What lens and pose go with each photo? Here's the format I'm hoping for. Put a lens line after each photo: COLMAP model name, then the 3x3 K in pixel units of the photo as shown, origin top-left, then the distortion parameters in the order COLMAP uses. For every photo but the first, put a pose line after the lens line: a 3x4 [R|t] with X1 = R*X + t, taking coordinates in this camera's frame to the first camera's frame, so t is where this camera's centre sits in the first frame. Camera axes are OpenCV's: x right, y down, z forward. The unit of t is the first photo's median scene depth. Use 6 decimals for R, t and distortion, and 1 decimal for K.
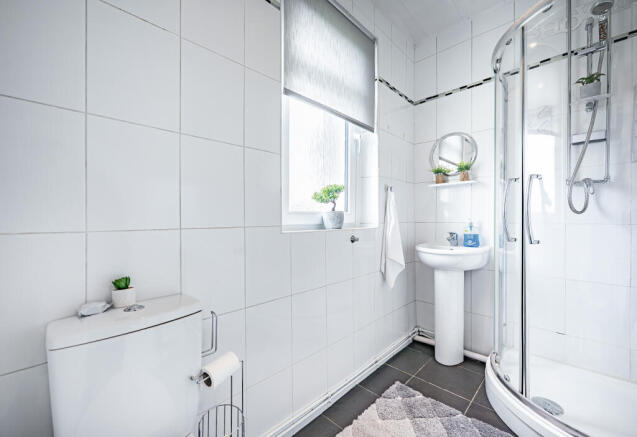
lens RADIAL K [[262.1, 0, 318.9], [0, 262.1, 220.1], [0, 0, 1]] dist [0.000968, -0.000102]
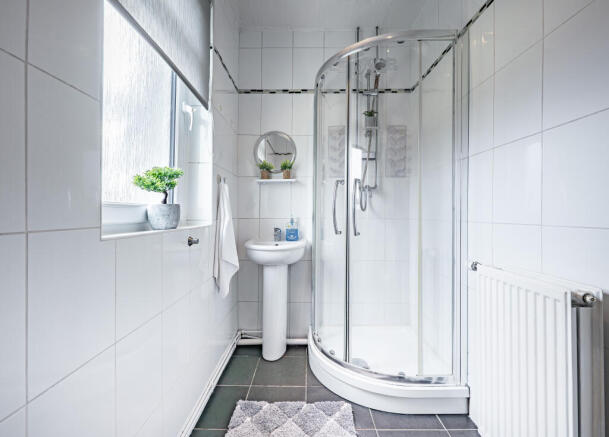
lens RADIAL K [[269.5, 0, 305.5], [0, 269.5, 212.7], [0, 0, 1]] dist [0.010843, 0.000269]
pose [[0.717586, 0.005249, 0.696450, -0.161810], [0.002412, 0.999947, -0.010021, -0.001578], [-0.696466, 0.008870, 0.717535, 0.177820]]
